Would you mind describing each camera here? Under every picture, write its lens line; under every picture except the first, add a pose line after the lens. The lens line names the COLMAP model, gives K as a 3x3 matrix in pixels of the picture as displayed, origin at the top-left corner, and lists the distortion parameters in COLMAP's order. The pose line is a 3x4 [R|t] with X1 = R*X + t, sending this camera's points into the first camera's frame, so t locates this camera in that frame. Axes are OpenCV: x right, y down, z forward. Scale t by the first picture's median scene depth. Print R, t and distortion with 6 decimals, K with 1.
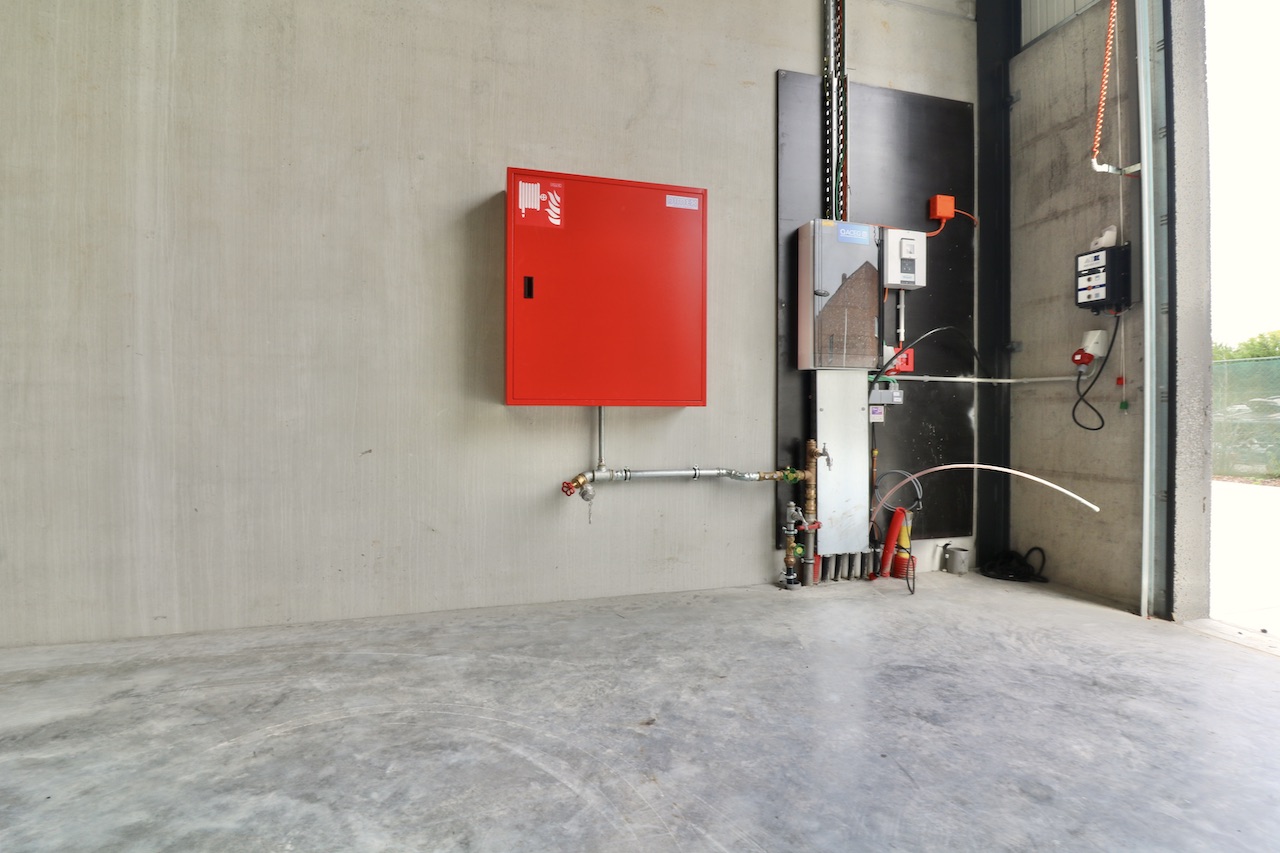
lens RADIAL K [[591.4, 0, 638.0], [0, 591.4, 395.2], [0, 0, 1]] dist [-0.011803, -0.001549]
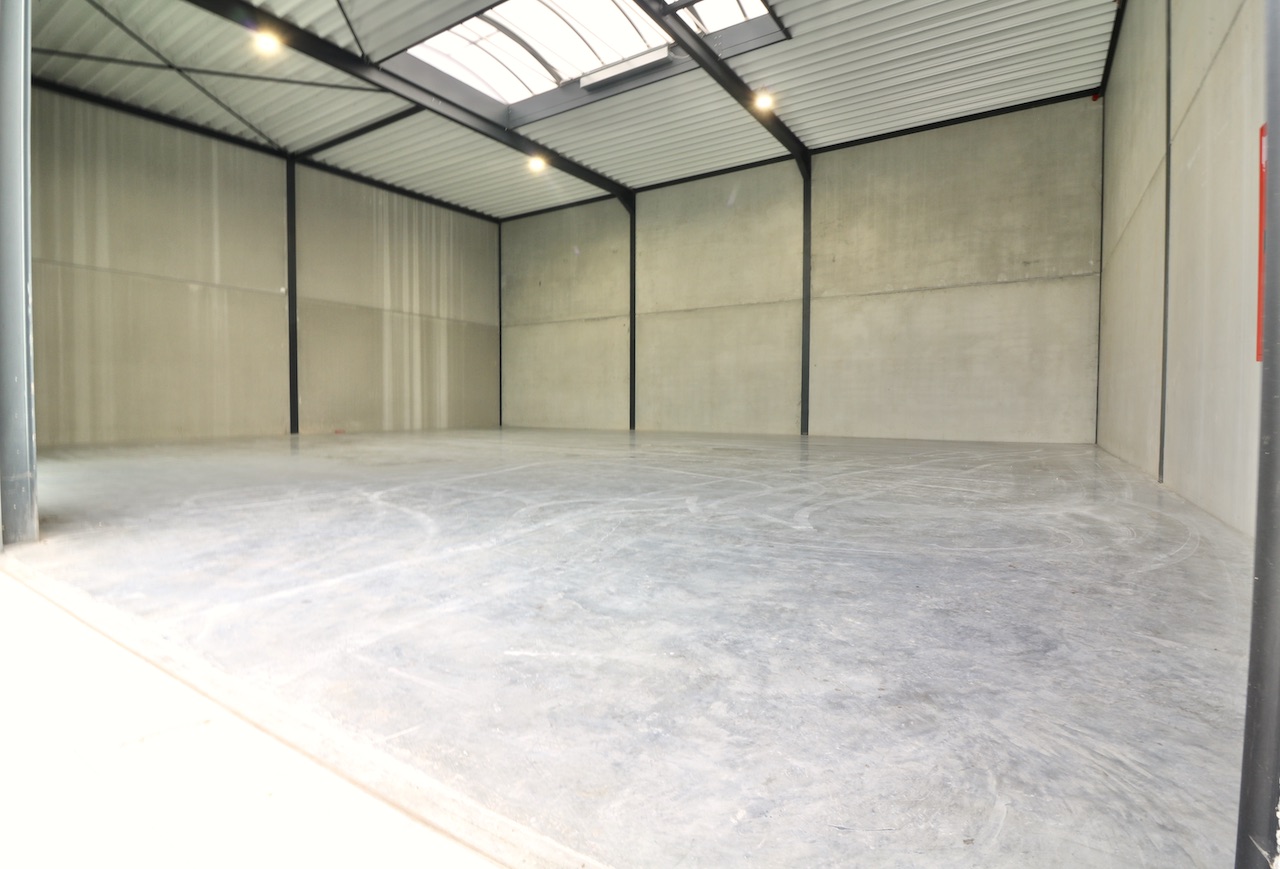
lens RADIAL K [[620.4, 0, 639.5], [0, 620.4, 434.5], [0, 0, 1]] dist [-0.005849, -0.000454]
pose [[-0.747482, 0.018038, -0.664037, 1.126361], [-0.003171, 0.999523, 0.030722, 0.098487], [0.664275, 0.025070, -0.747068, 0.957539]]
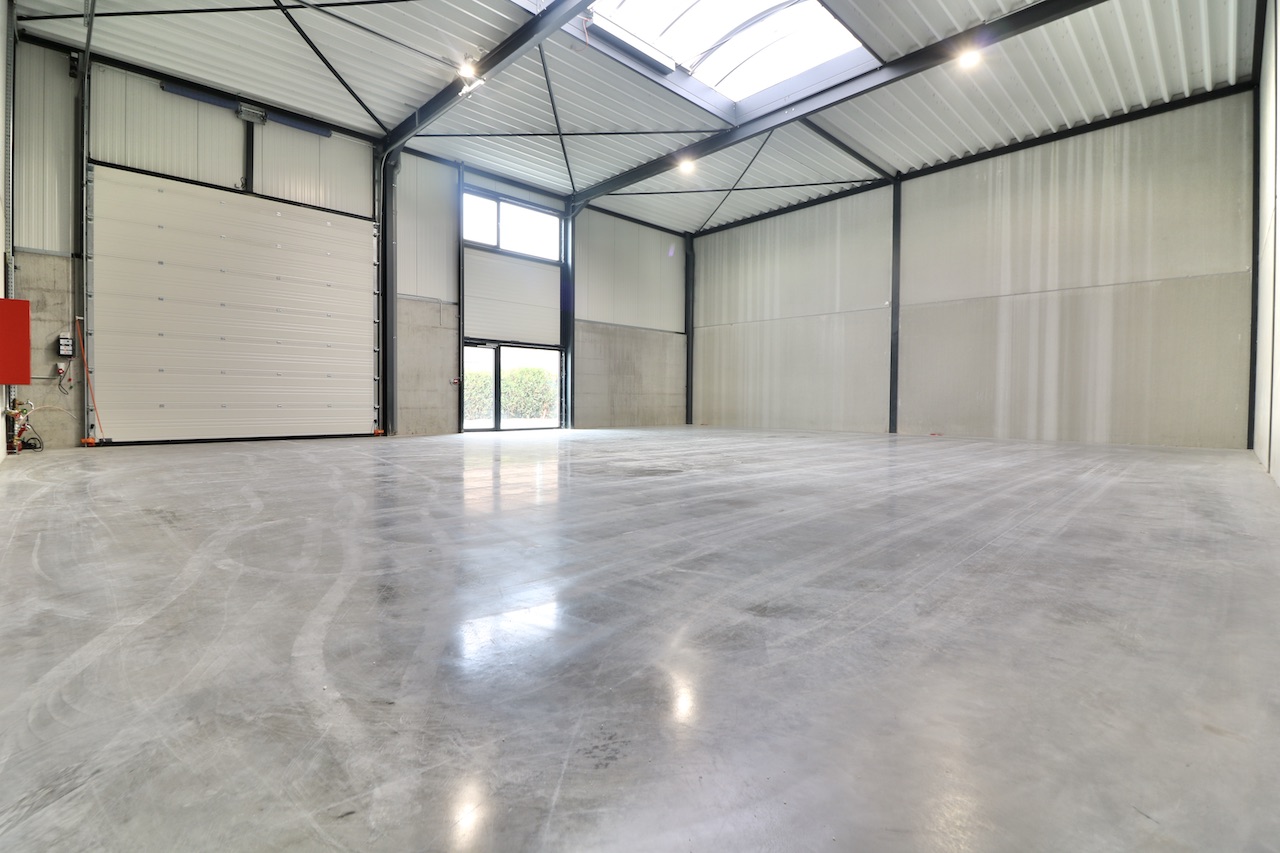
lens RADIAL K [[591.4, 0, 634.5], [0, 591.4, 421.7], [0, 0, 1]] dist [-0.011803, -0.001549]
pose [[-0.473579, -0.049451, 0.879362, -3.822899], [-0.025306, 0.998774, 0.042538, -0.008189], [-0.880388, -0.002108, -0.474250, -0.241424]]
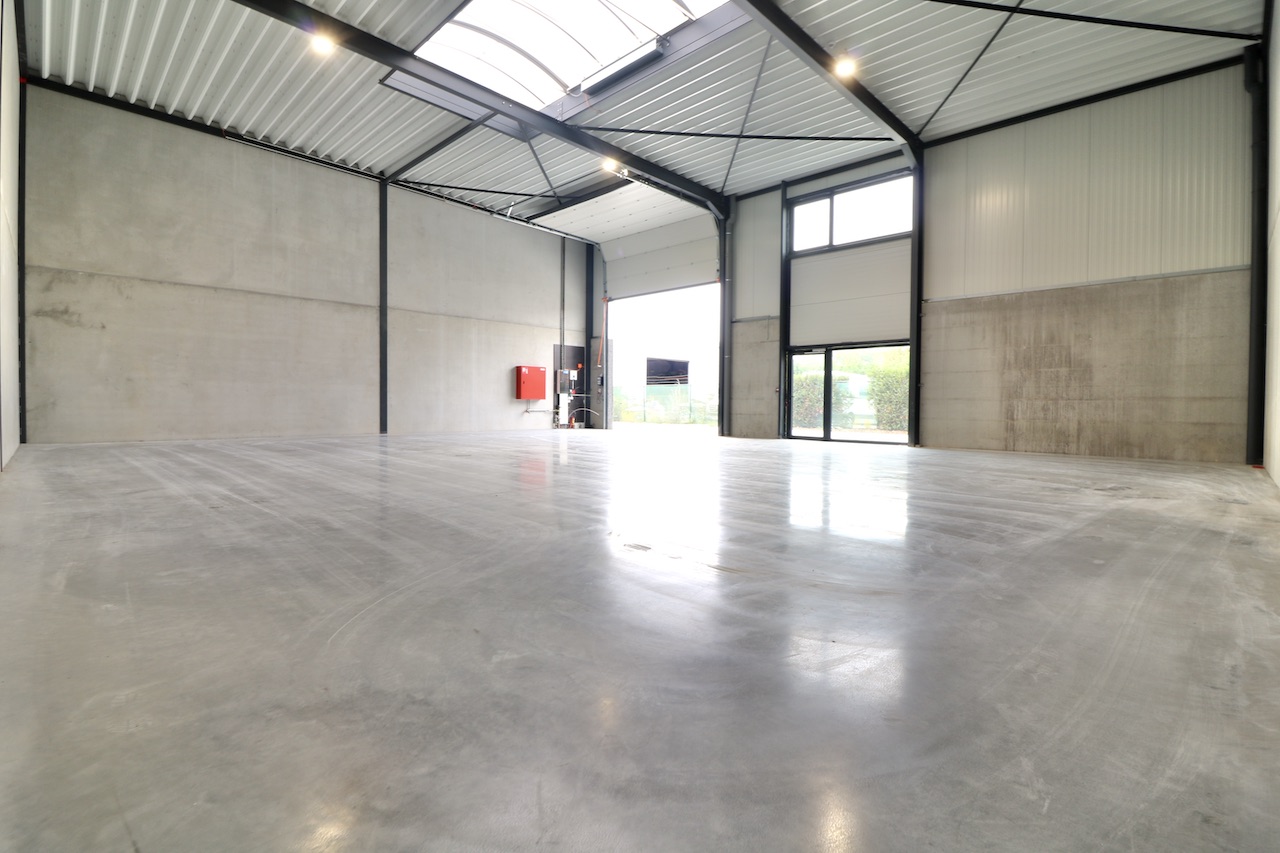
lens RADIAL K [[591.4, 0, 640.9], [0, 591.4, 415.7], [0, 0, 1]] dist [-0.011803, -0.001549]
pose [[0.873787, -0.012767, 0.486142, -2.262506], [-0.006033, 0.999294, 0.037088, -0.056920], [-0.486272, -0.035340, 0.873093, -5.548999]]
